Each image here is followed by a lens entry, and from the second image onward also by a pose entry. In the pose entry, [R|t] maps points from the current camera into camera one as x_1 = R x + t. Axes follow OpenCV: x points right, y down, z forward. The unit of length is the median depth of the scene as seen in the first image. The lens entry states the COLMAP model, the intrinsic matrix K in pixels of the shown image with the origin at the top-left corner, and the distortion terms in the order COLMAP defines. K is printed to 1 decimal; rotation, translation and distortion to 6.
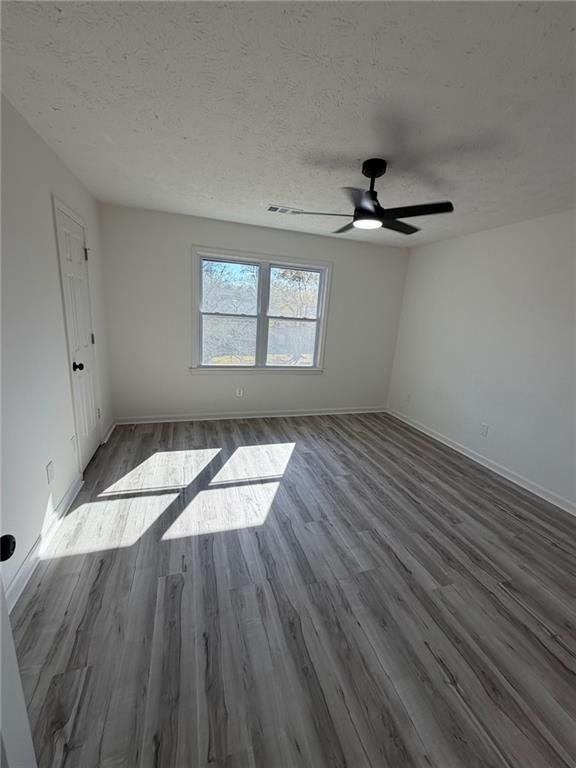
lens RADIAL K [[305.2, 0, 288.0], [0, 305.2, 384.0], [0, 0, 1]] dist [-0.000638, 0.000122]
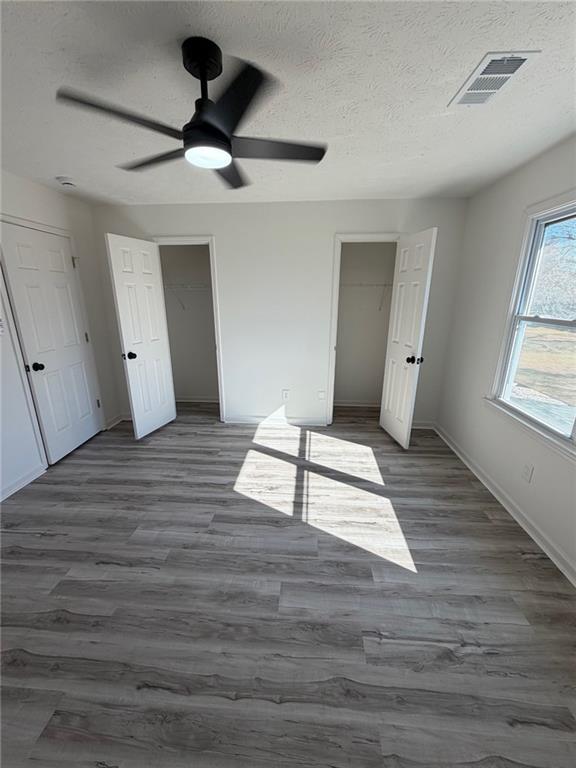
lens RADIAL K [[305.2, 0, 288.0], [0, 305.2, 384.0], [0, 0, 1]] dist [-0.000638, 0.000122]
pose [[-0.376521, 0.195017, -0.905649, 0.718861], [-0.251104, 0.919512, 0.302398, -0.273141], [0.891728, 0.341272, -0.297246, 1.249194]]
